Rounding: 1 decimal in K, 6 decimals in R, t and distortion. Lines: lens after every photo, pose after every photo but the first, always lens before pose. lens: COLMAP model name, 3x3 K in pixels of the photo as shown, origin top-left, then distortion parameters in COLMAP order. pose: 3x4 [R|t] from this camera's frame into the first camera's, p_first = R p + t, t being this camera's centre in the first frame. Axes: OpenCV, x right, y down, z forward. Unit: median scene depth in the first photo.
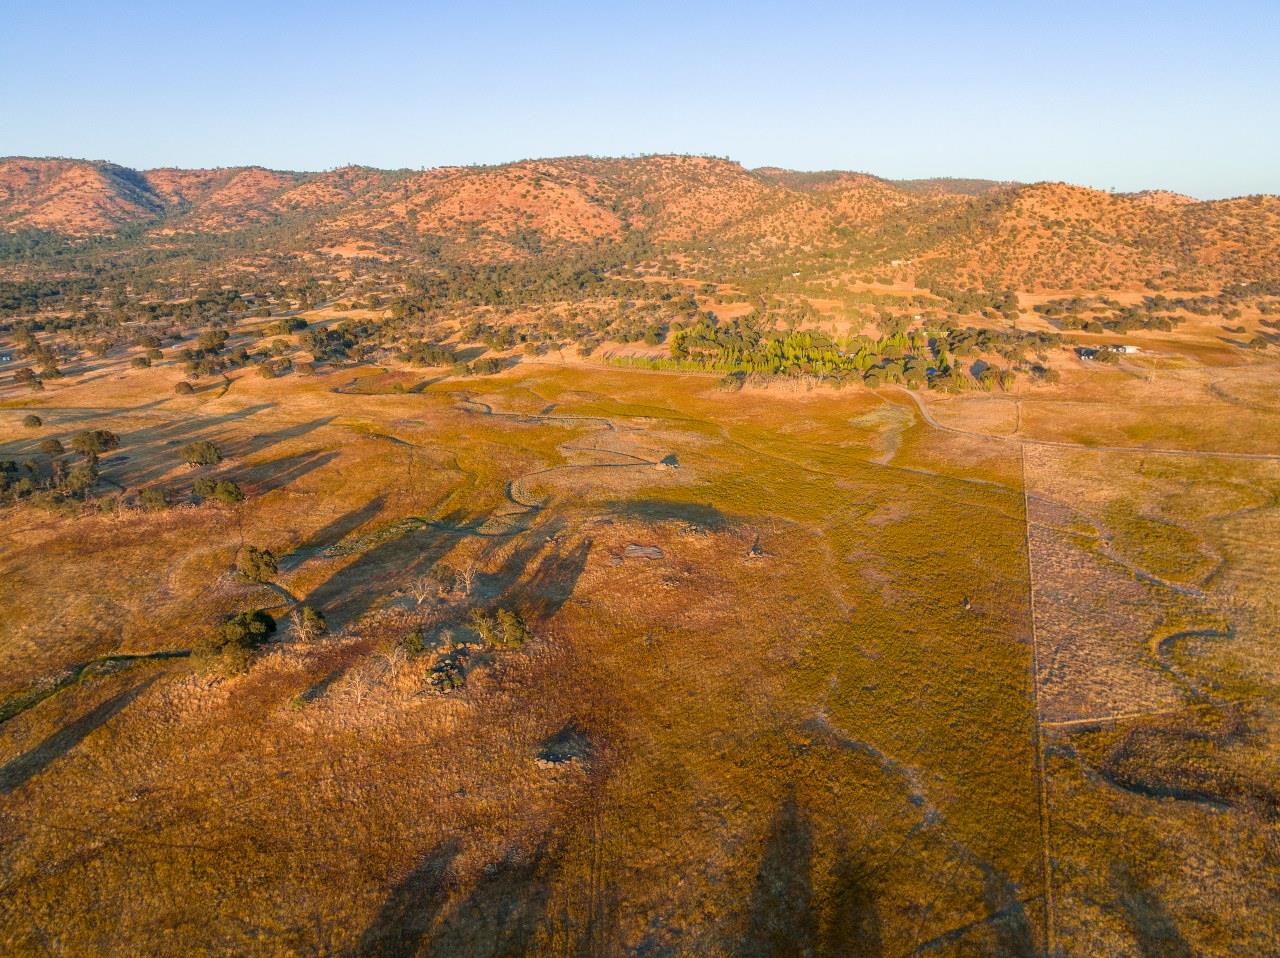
lens RADIAL K [[890.6, 0, 640.2], [0, 890.6, 479.0], [0, 0, 1]] dist [-0.043934, 0.002219]
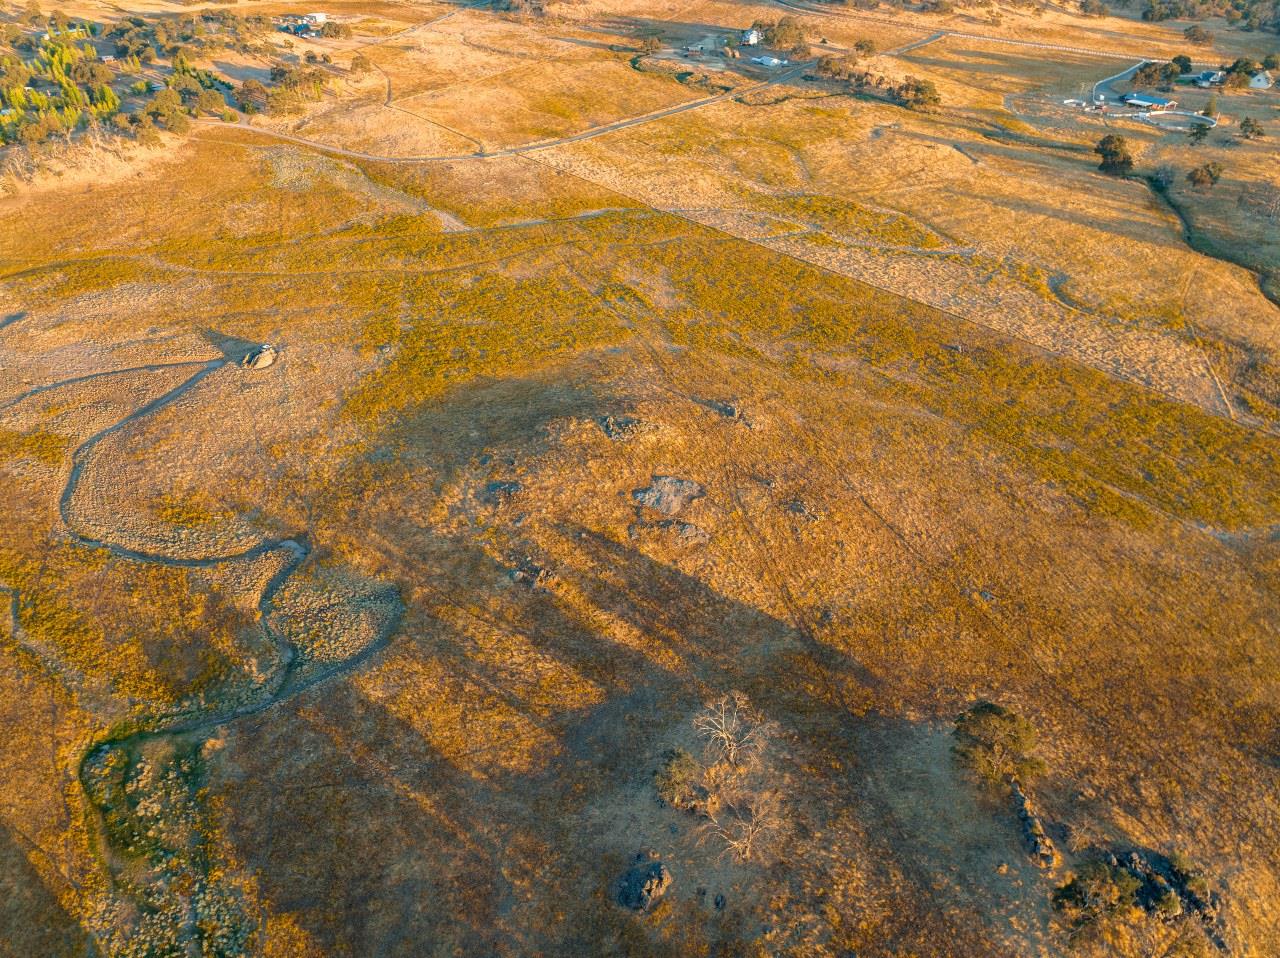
lens RADIAL K [[890.6, 0, 640.0], [0, 890.6, 479.1], [0, 0, 1]] dist [-0.043934, 0.002219]
pose [[0.446501, -0.518099, 0.729527, -0.450048], [0.243538, 0.854899, 0.458080, -0.210814], [-0.861003, -0.026866, 0.507890, 0.750466]]
